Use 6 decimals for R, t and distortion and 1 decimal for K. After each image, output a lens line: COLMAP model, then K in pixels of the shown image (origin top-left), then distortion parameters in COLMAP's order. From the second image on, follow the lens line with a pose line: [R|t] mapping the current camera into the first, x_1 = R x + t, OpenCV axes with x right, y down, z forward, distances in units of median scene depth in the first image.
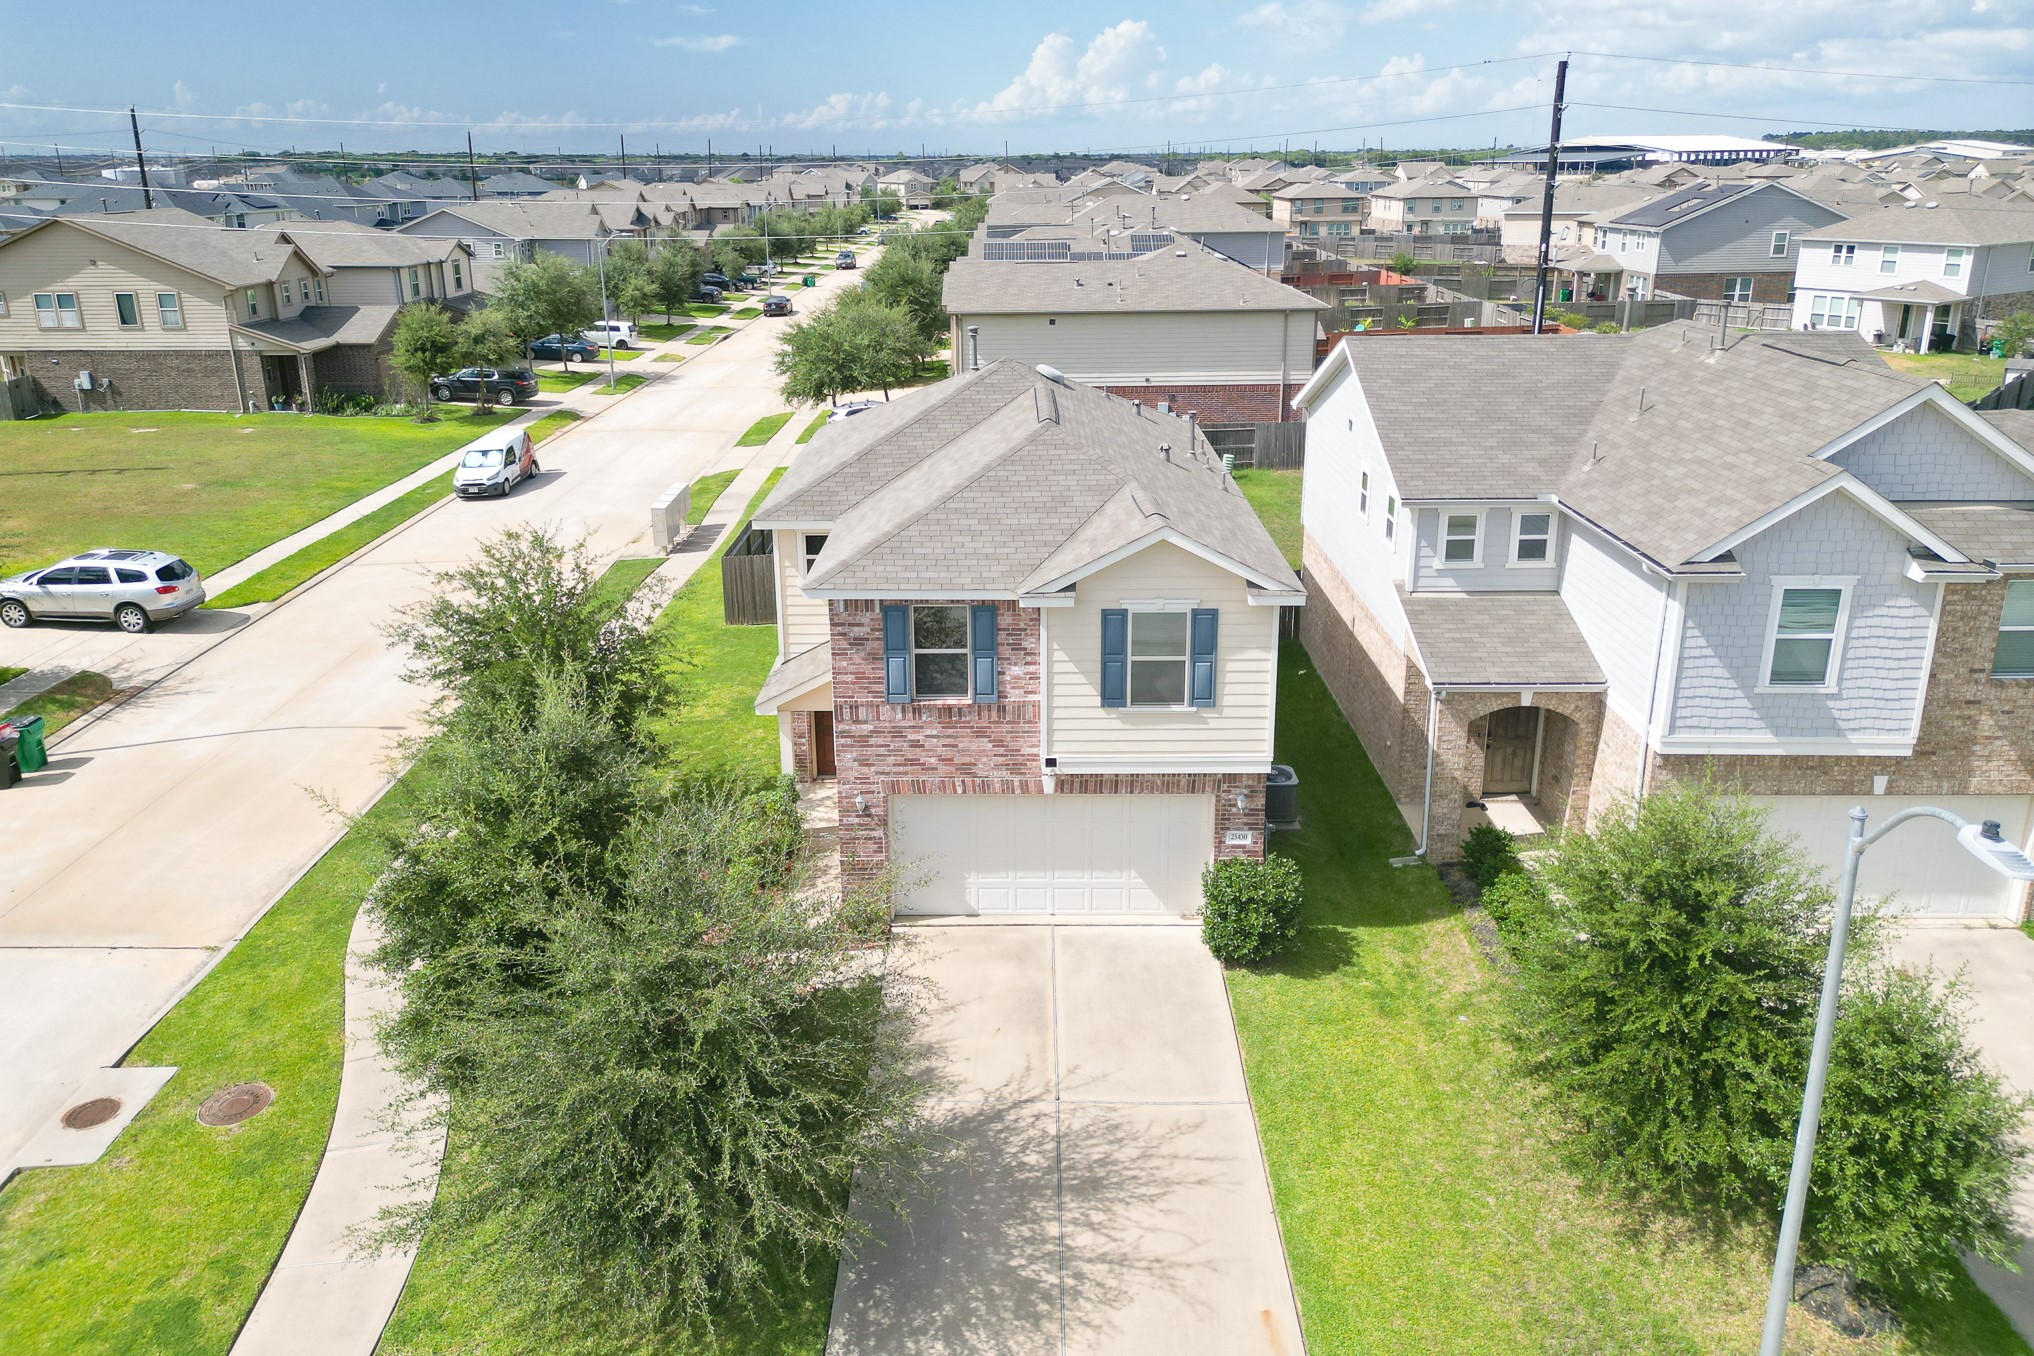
lens RADIAL K [[1425.2, 0, 1006.0], [0, 1425.2, 583.3], [0, 0, 1]] dist [0.070902, -0.070324]
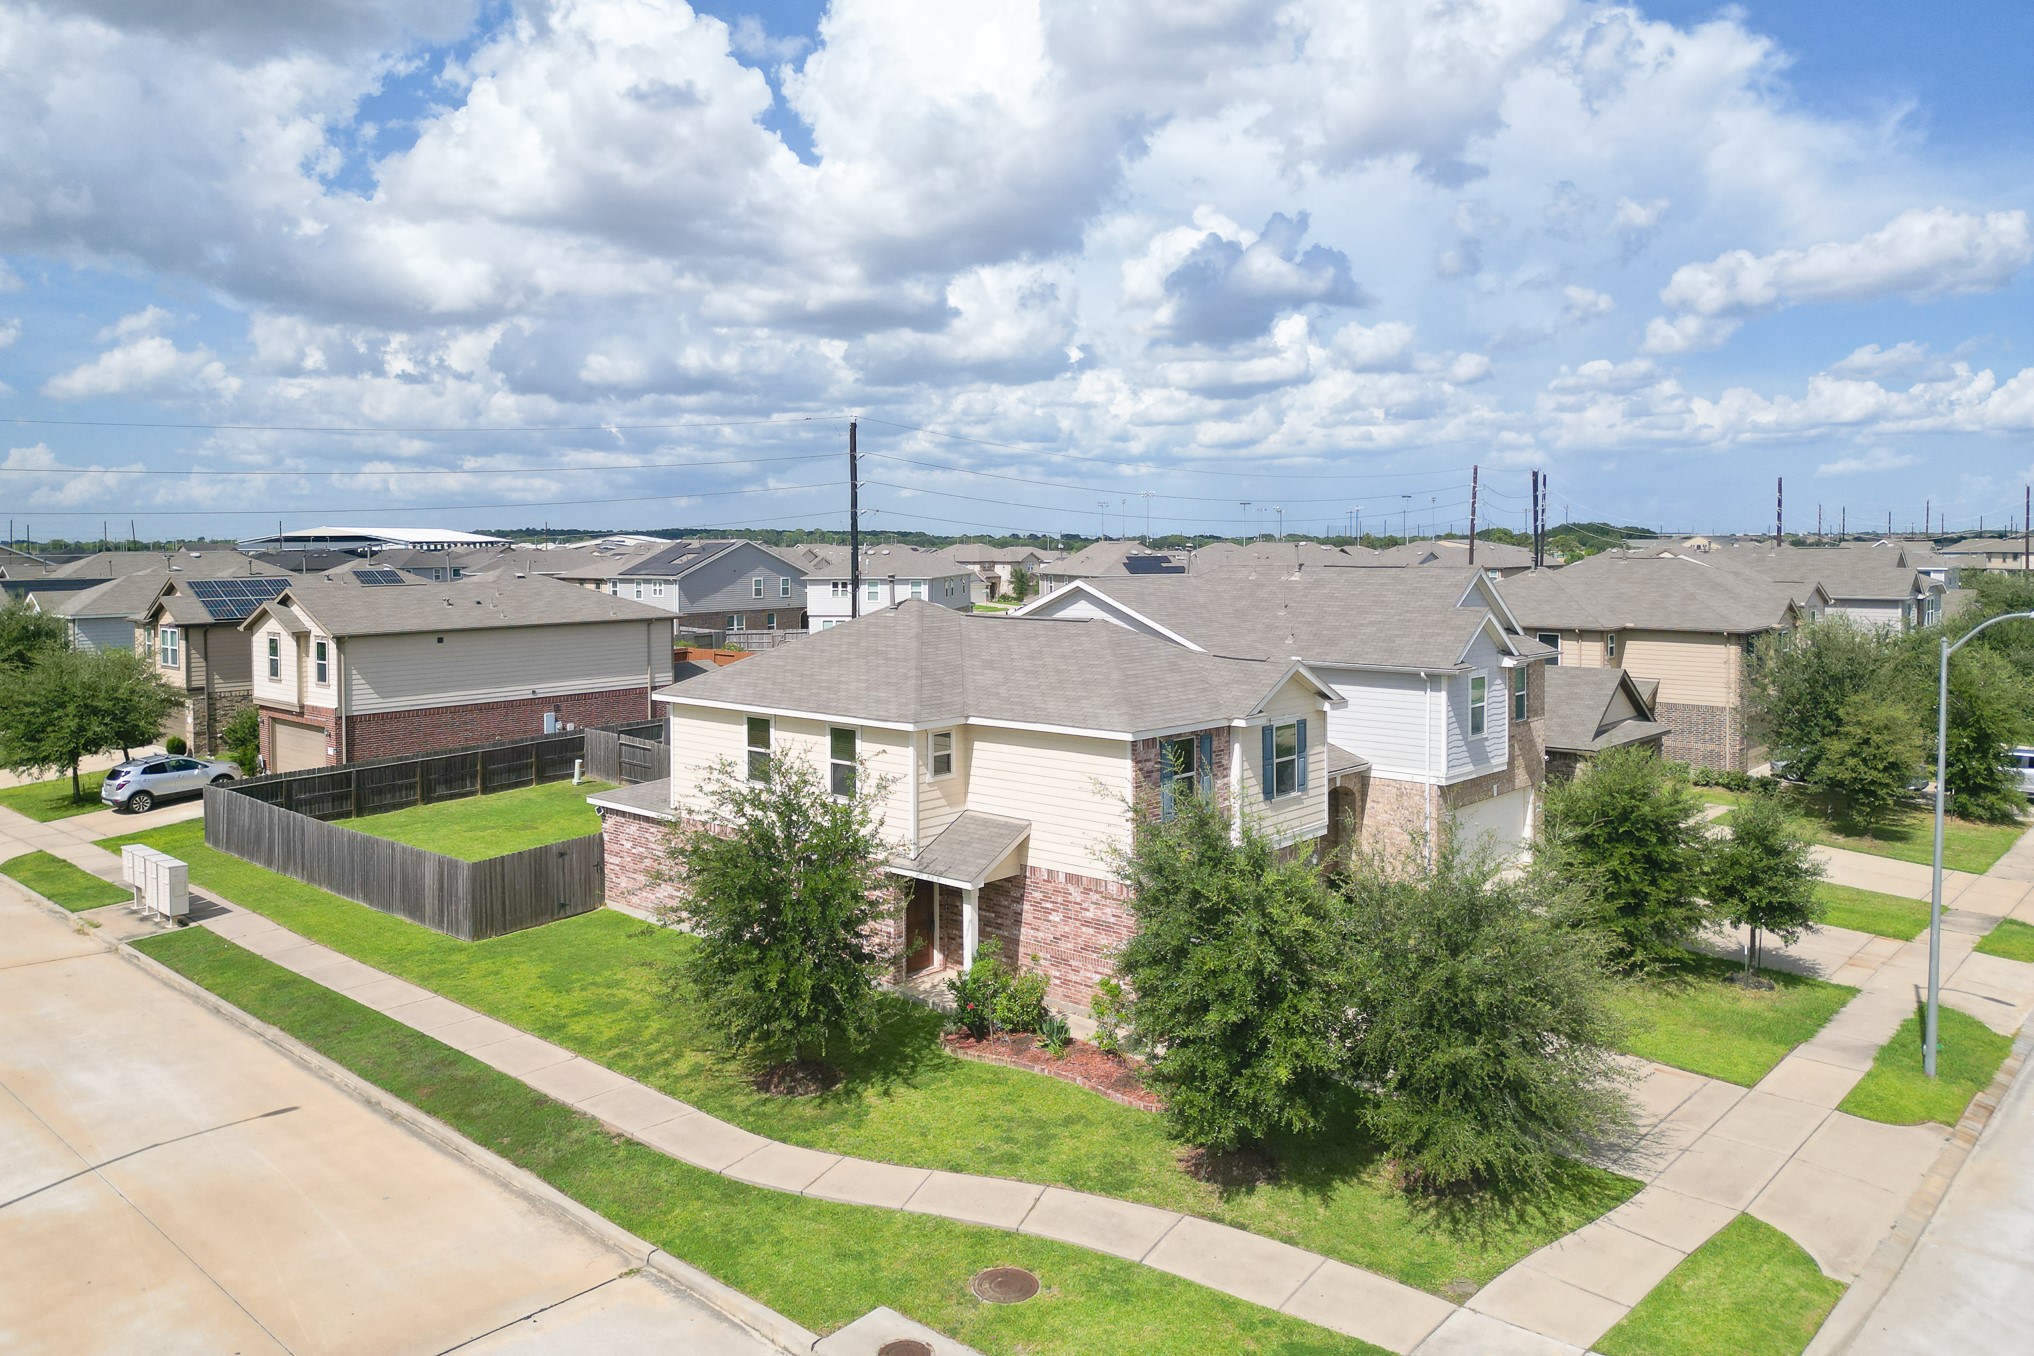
lens RADIAL K [[1425.2, 0, 1006.0], [0, 1425.2, 583.3], [0, 0, 1]] dist [0.070902, -0.070324]
pose [[0.664051, -0.018317, 0.747463, -0.639587], [0.213574, 0.962695, -0.166149, 0.034286], [-0.716535, 0.269970, 0.643191, 0.127362]]
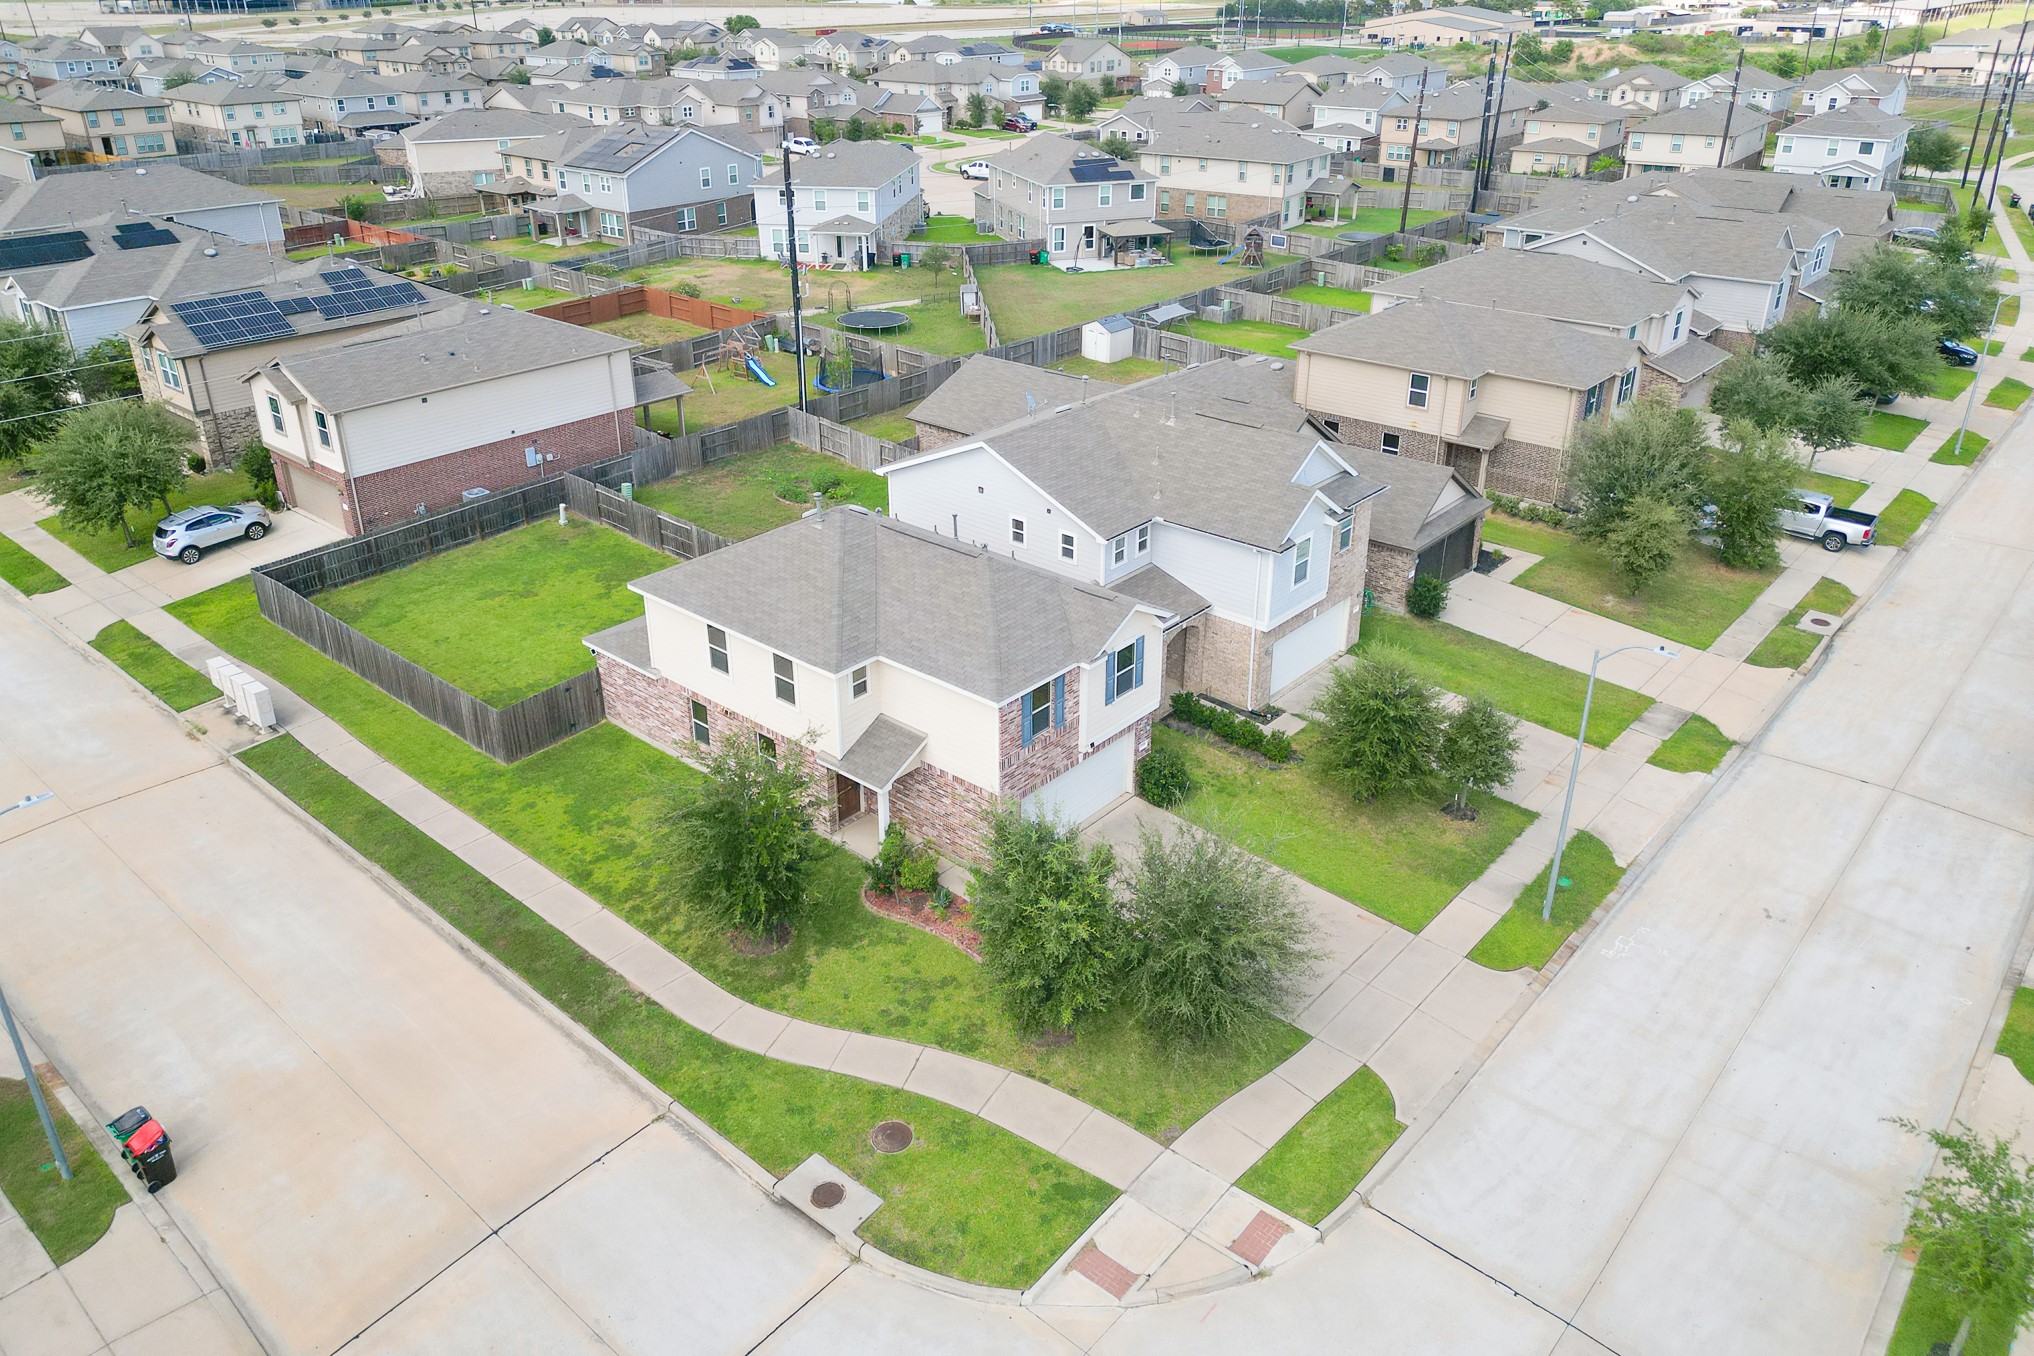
lens RADIAL K [[1425.2, 0, 1006.0], [0, 1425.2, 583.3], [0, 0, 1]] dist [0.070902, -0.070324]
pose [[0.649395, -0.297523, 0.699833, -0.702467], [0.214586, 0.954582, 0.206705, -0.263514], [-0.729547, 0.015942, 0.683745, -0.089348]]
